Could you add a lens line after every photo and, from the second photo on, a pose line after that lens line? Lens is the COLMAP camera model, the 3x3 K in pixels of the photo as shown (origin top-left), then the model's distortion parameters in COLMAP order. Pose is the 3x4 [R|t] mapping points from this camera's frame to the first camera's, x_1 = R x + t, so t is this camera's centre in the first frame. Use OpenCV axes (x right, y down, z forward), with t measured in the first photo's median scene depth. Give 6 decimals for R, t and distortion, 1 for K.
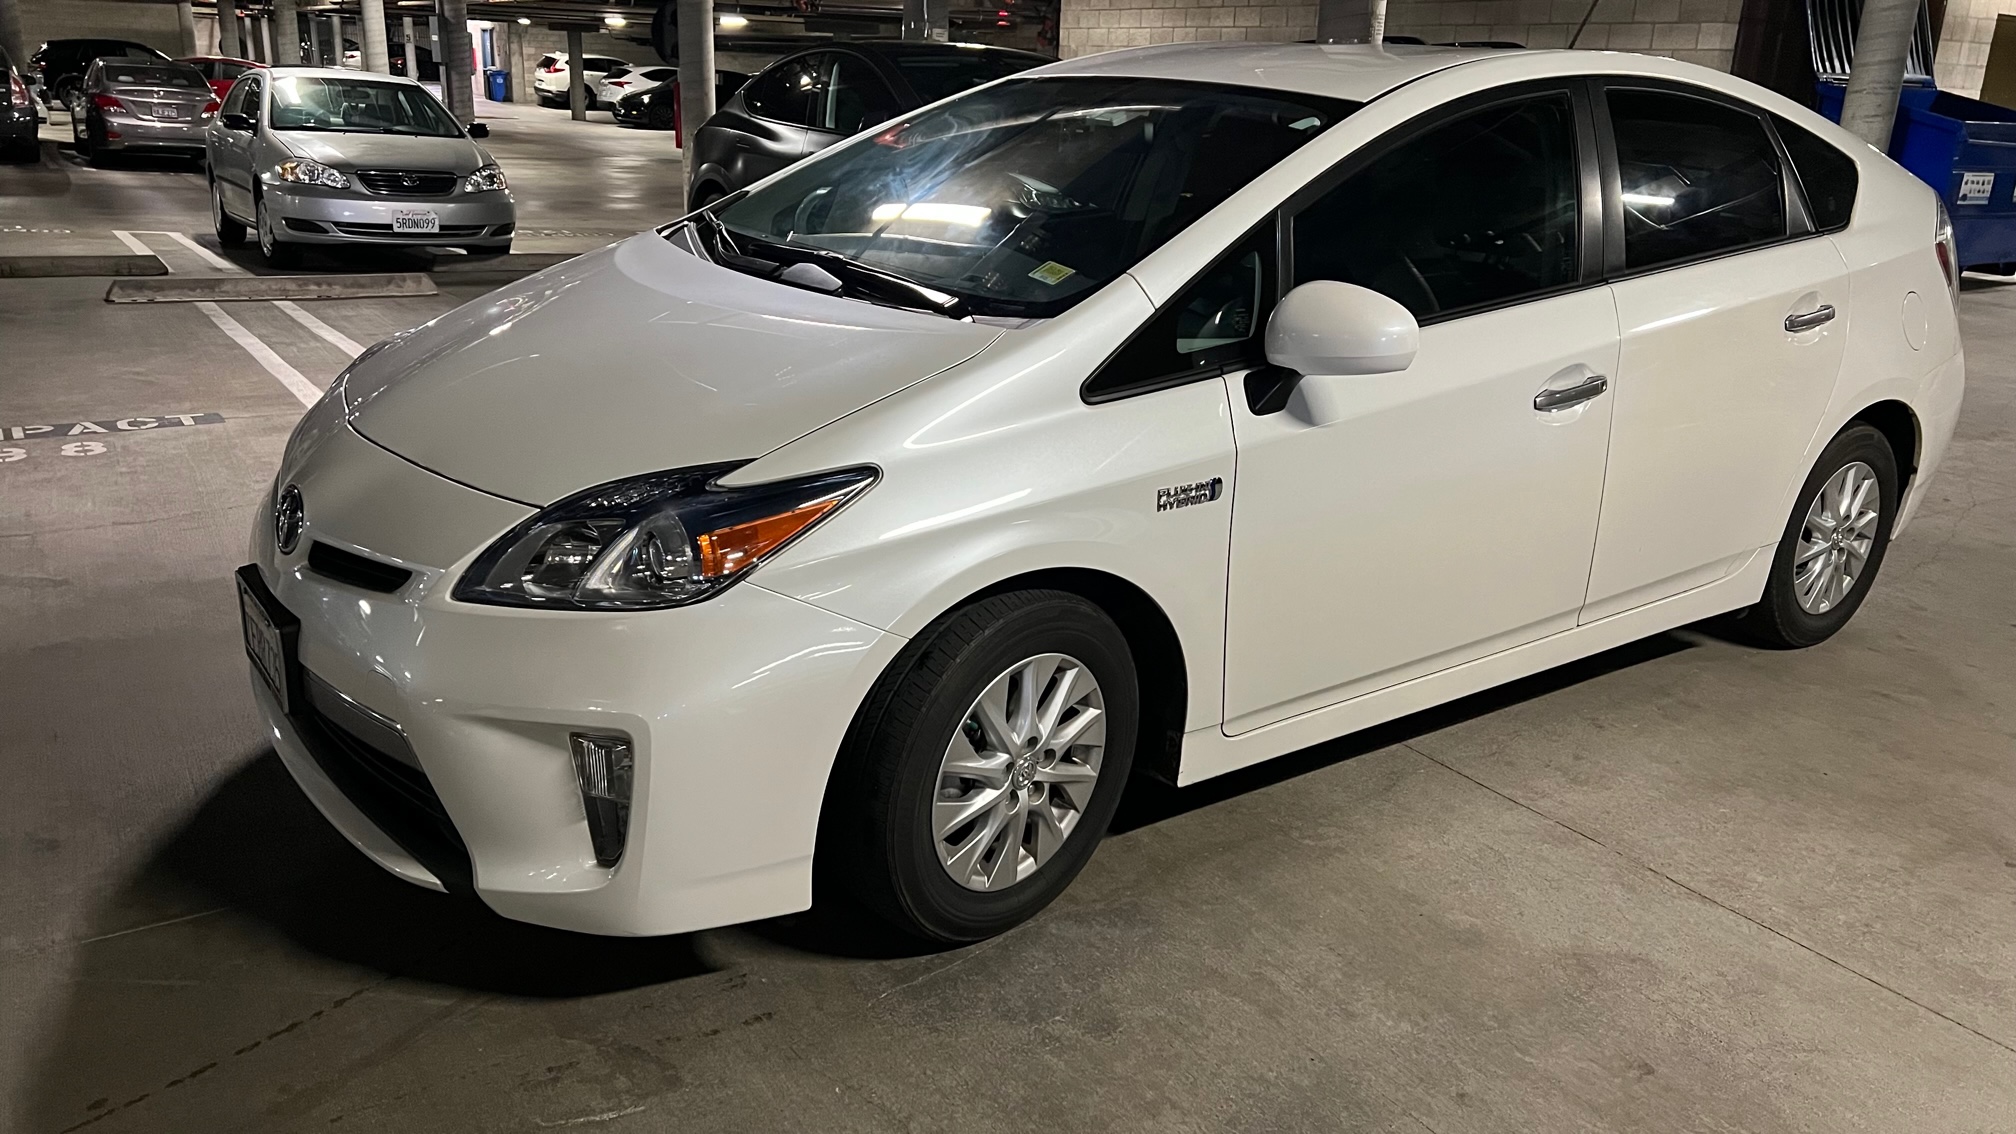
lens RADIAL K [[1548.6, 0, 1008.0], [0, 1548.6, 567.0], [0, 0, 1]] dist [-0.000860, -0.000458]
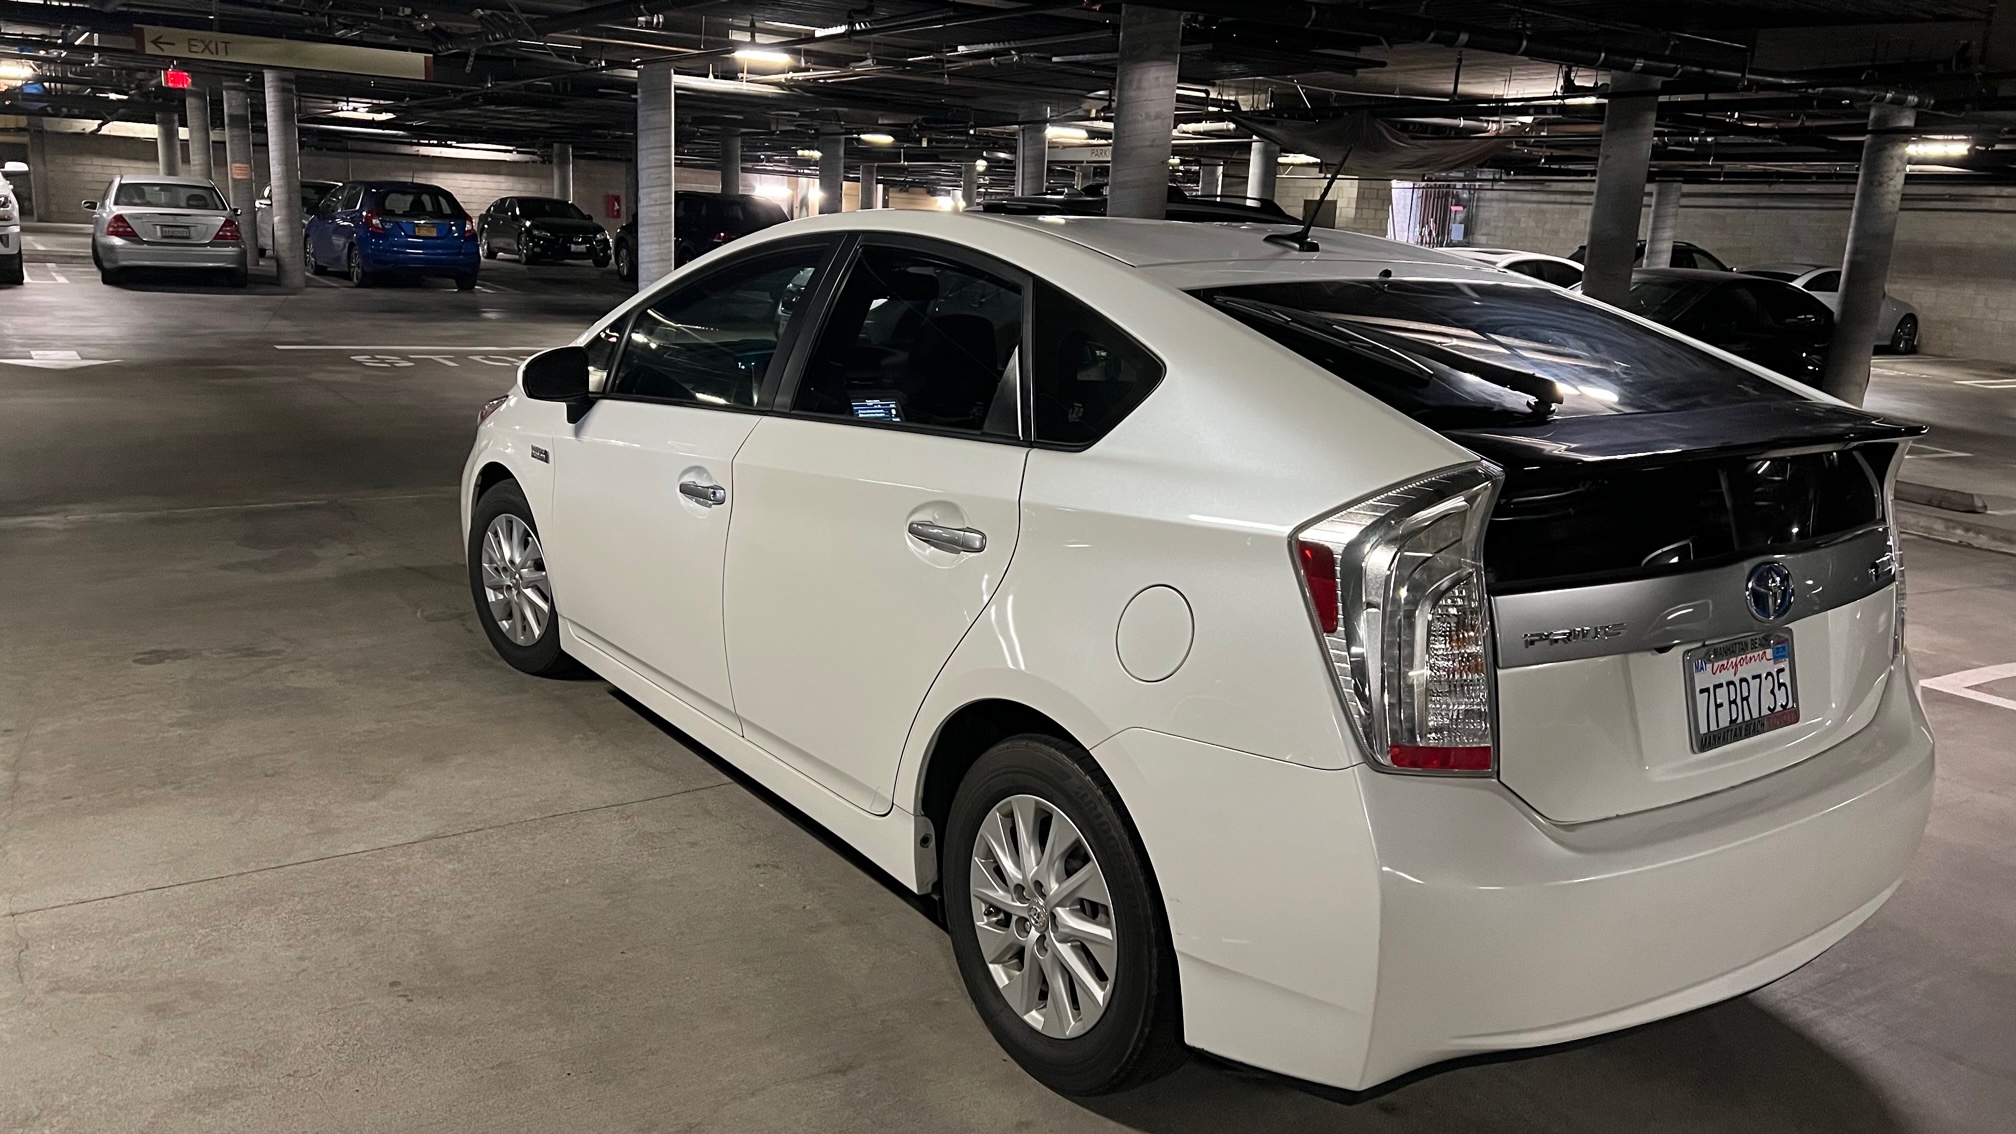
lens RADIAL K [[1548.6, 0, 1008.0], [0, 1548.6, 567.0], [0, 0, 1]] dist [-0.000860, -0.000458]
pose [[-0.004652, 0.185707, -0.982594, 1.569661], [-0.359068, 0.916765, 0.174965, -0.359853], [0.933300, 0.353632, 0.062417, 1.218684]]
